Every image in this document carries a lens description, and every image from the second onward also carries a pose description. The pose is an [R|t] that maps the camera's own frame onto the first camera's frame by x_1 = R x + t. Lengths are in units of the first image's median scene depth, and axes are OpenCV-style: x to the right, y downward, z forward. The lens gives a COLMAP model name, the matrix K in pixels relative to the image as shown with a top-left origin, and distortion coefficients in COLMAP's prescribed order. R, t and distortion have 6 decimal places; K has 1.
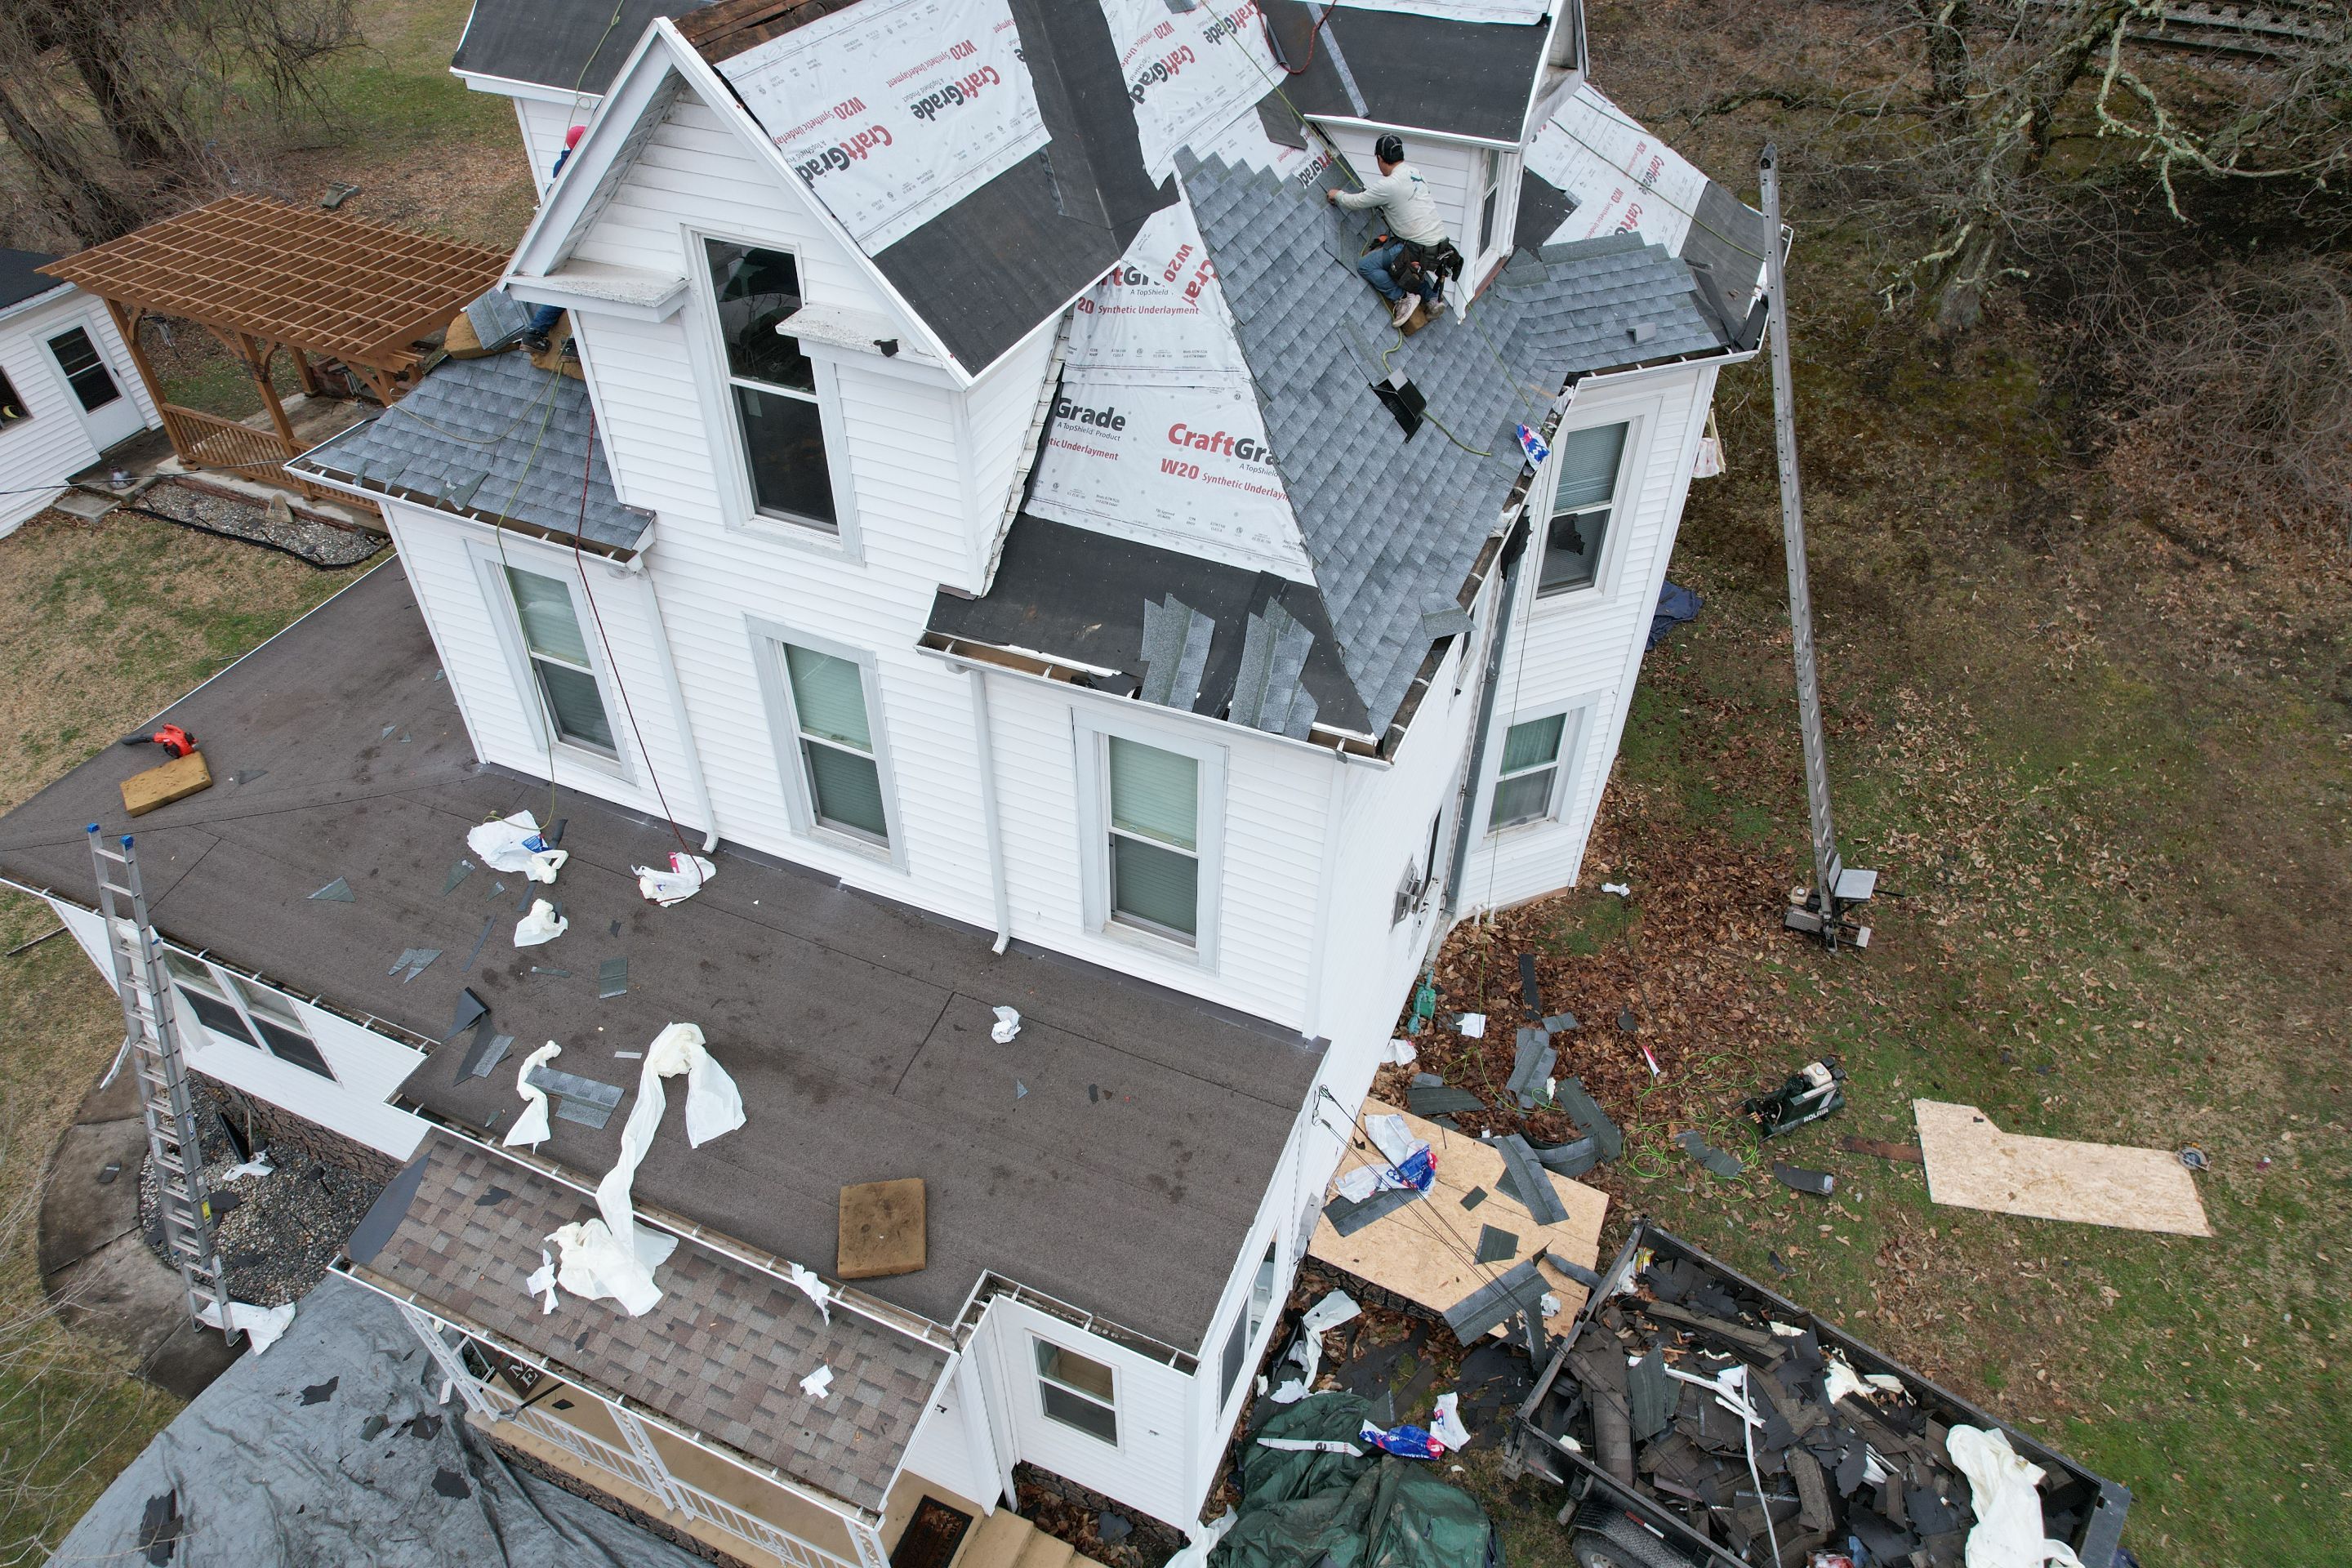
lens RADIAL K [[1506.1, 0, 1172.5], [0, 1506.1, 792.8], [0, 0, 1]] dist [-0.087513, 0.085495]
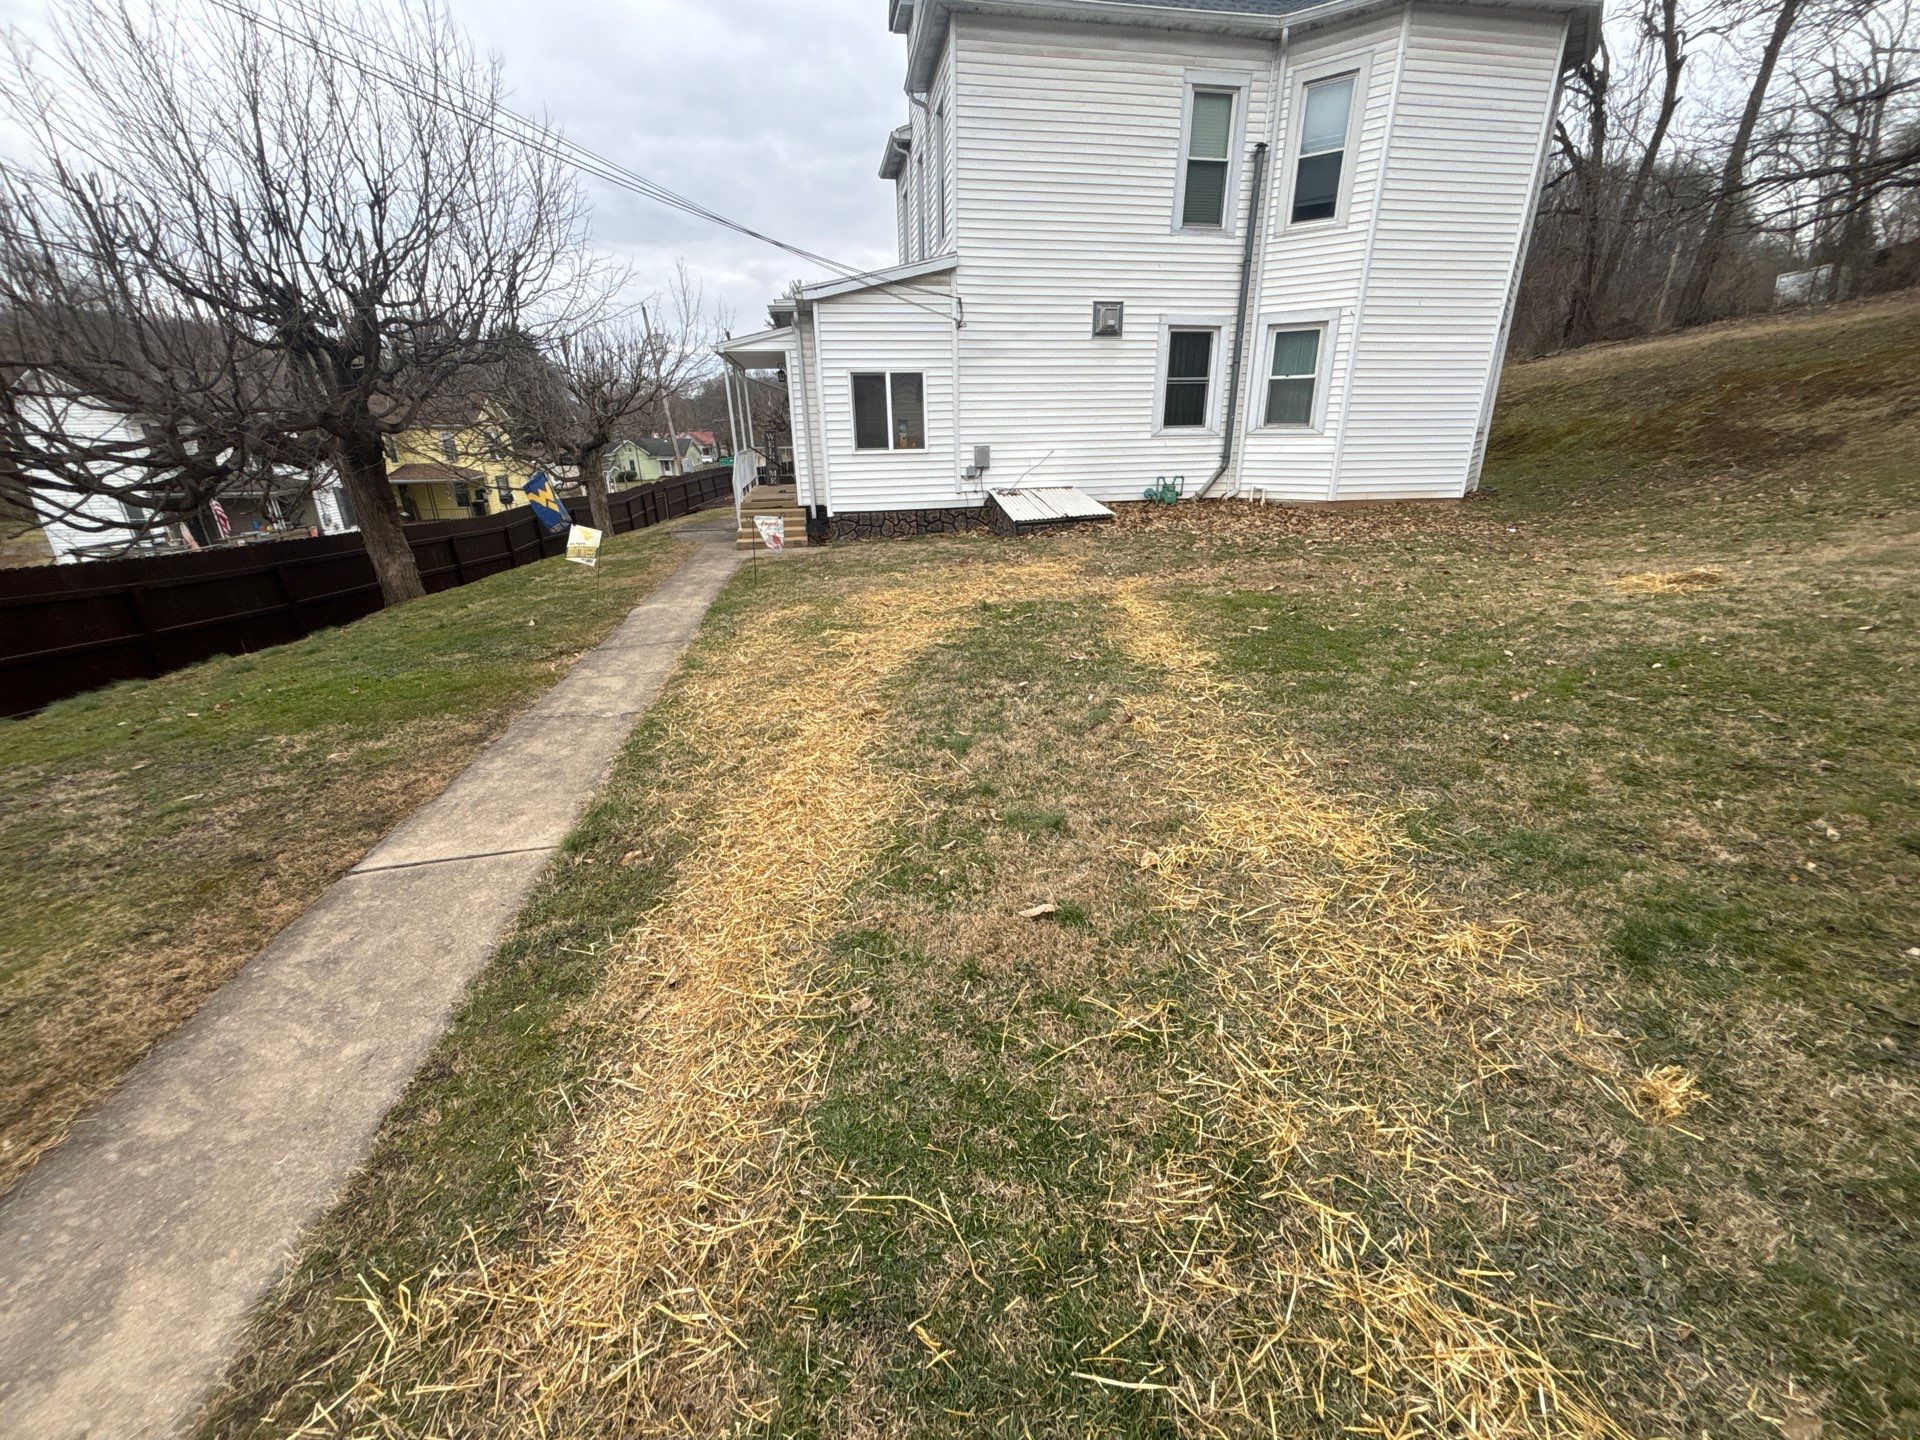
lens RADIAL K [[791.0, 0, 957.6], [0, 791.0, 731.4], [0, 0, 1]] dist [0.000522, 0.000142]
pose [[0.571817, 0.299828, -0.763629, 1.016535], [-0.541640, 0.837084, -0.076919, 0.724413], [0.616159, 0.457595, 0.641057, 0.529391]]
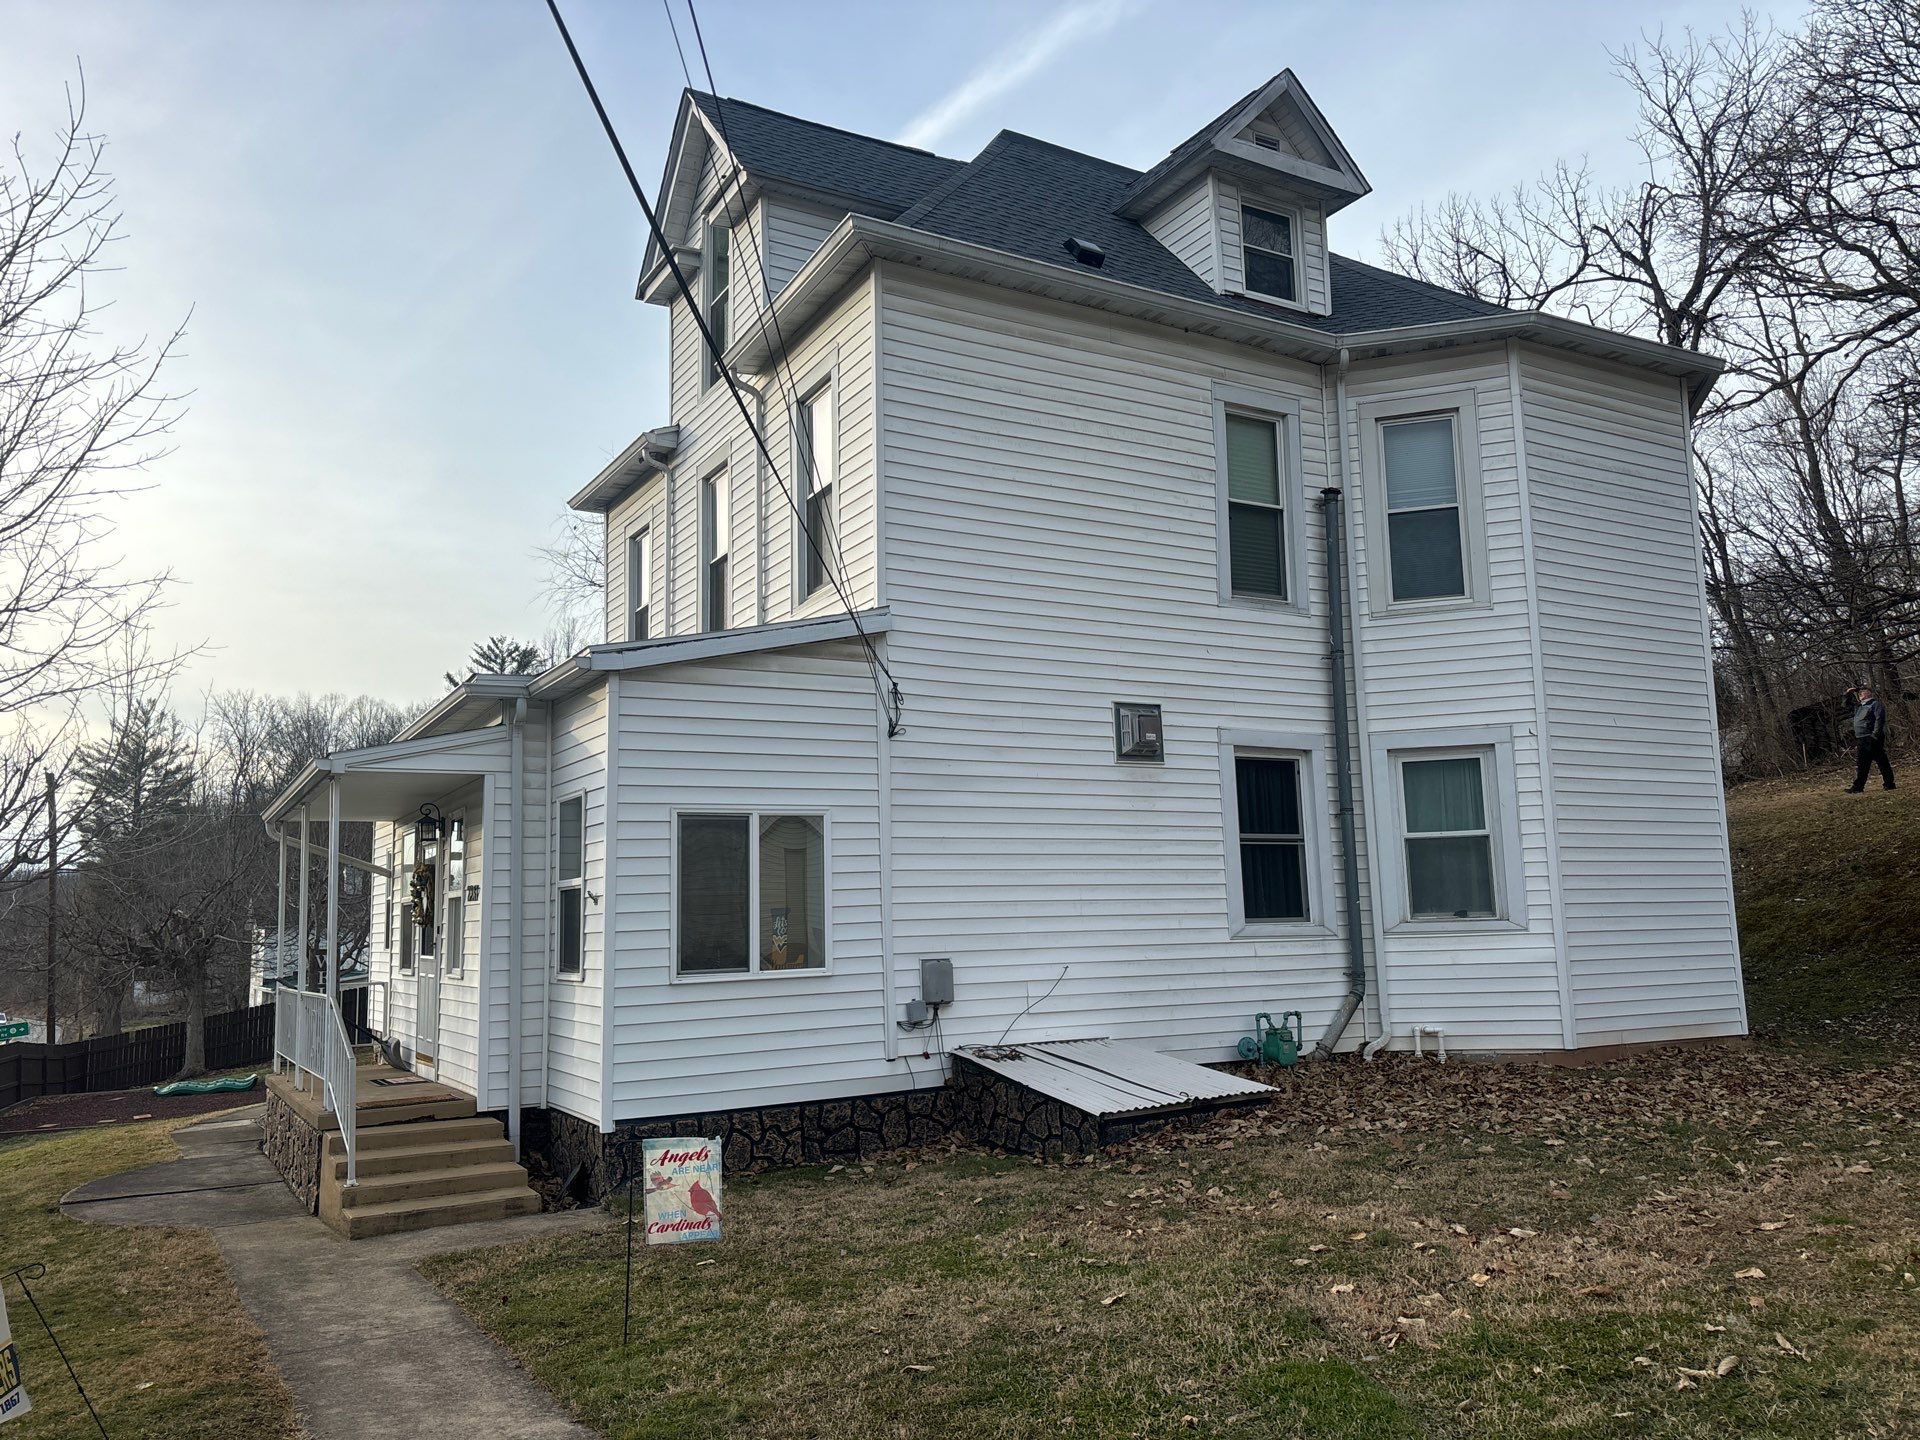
lens RADIAL K [[1482.8, 0, 967.5], [0, 1482.8, 713.4], [0, 0, 1]] dist [0.068099, -0.084263]
pose [[0.814269, -0.099119, -0.571963, 0.668157], [-0.371163, 0.668685, -0.644281, 0.795775], [0.446324, 0.736909, 0.507700, 0.474262]]
